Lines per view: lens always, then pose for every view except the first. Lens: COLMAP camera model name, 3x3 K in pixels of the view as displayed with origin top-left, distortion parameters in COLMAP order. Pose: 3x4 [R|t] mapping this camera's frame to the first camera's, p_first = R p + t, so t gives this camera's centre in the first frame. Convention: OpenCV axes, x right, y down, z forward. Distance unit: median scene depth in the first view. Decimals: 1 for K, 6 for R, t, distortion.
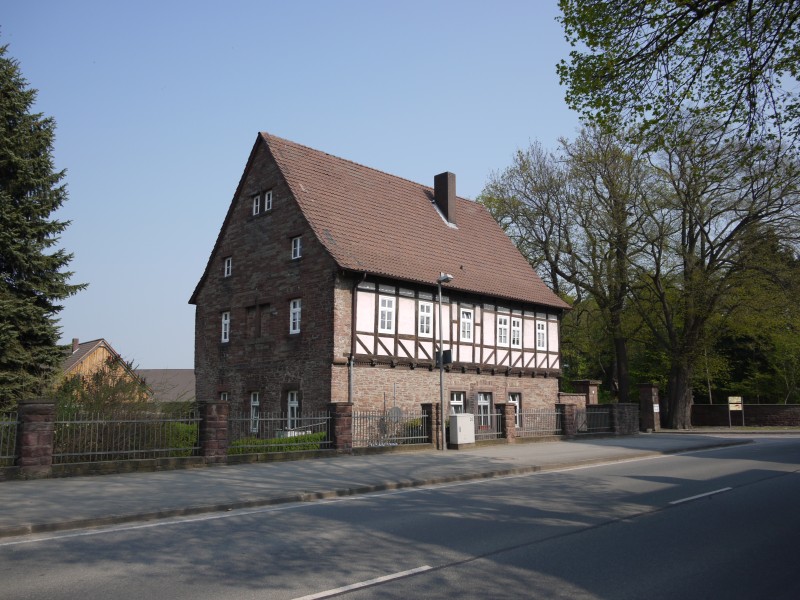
lens RADIAL K [[665.8, 0, 396.7], [0, 665.8, 296.5], [0, 0, 1]] dist [-0.030924, -0.003894]
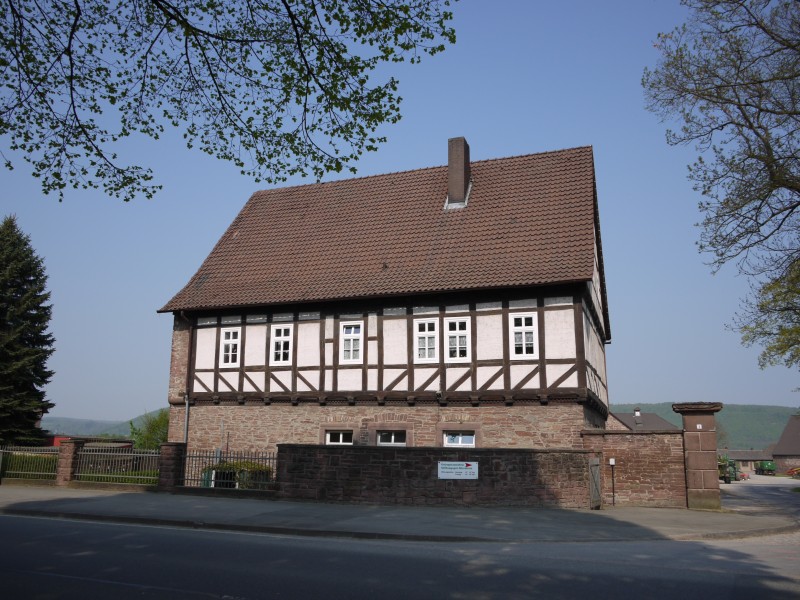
lens RADIAL K [[665.8, 0, 396.7], [0, 665.8, 296.5], [0, 0, 1]] dist [-0.030924, -0.003894]
pose [[0.422800, -0.205179, -0.882690, 0.859791], [0.126201, 0.977872, -0.166855, 0.133155], [0.897393, -0.040850, 0.439338, 0.756073]]
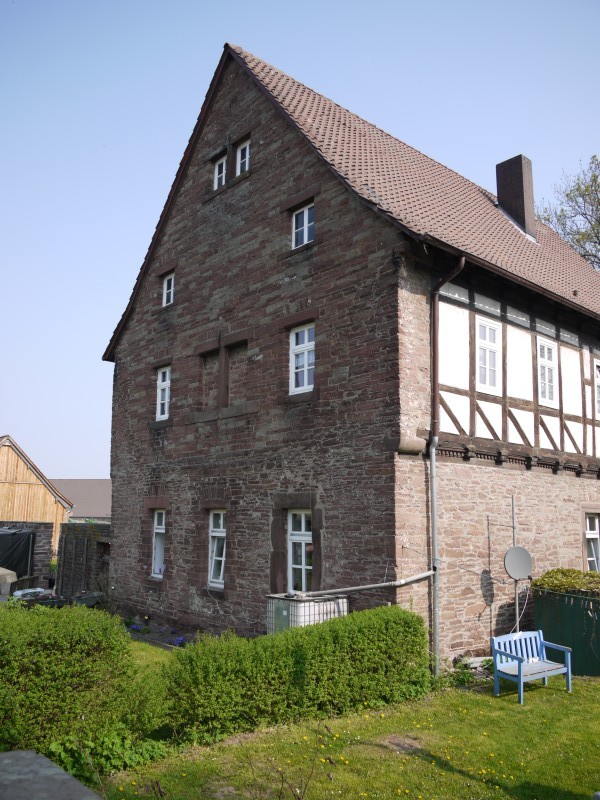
lens RADIAL K [[665.8, 0, 300.0], [0, 665.8, 400.0], [0, 0, 1]] dist [-0.030924, -0.003894]
pose [[0.998614, 0.004116, -0.052479, -0.119987], [-0.004863, 0.999889, -0.014111, 0.063153], [0.052415, 0.014346, 0.998522, 0.475208]]
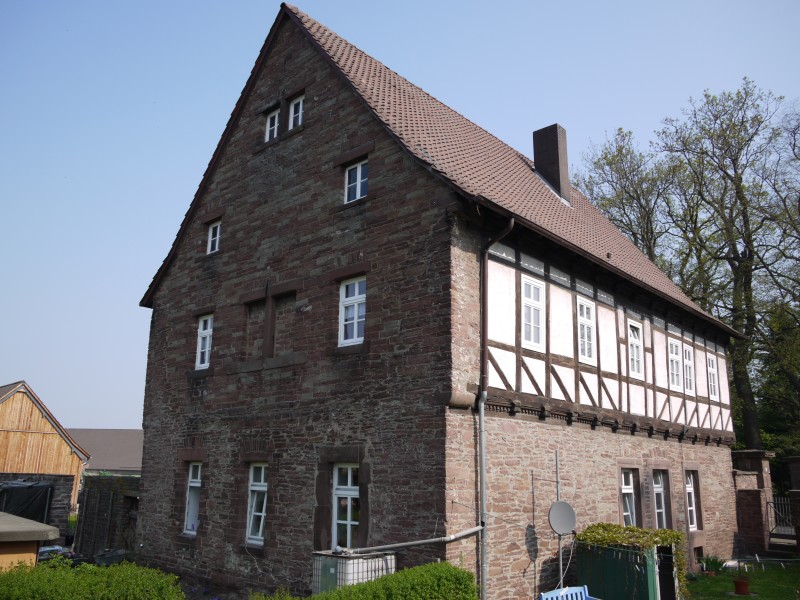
lens RADIAL K [[665.8, 0, 396.7], [0, 665.8, 296.5], [0, 0, 1]] dist [-0.030924, -0.003894]
pose [[0.998243, 0.031054, 0.050469, -0.135933], [-0.025962, 0.994790, -0.098588, 0.062894], [-0.053268, 0.097104, 0.993848, 0.471206]]
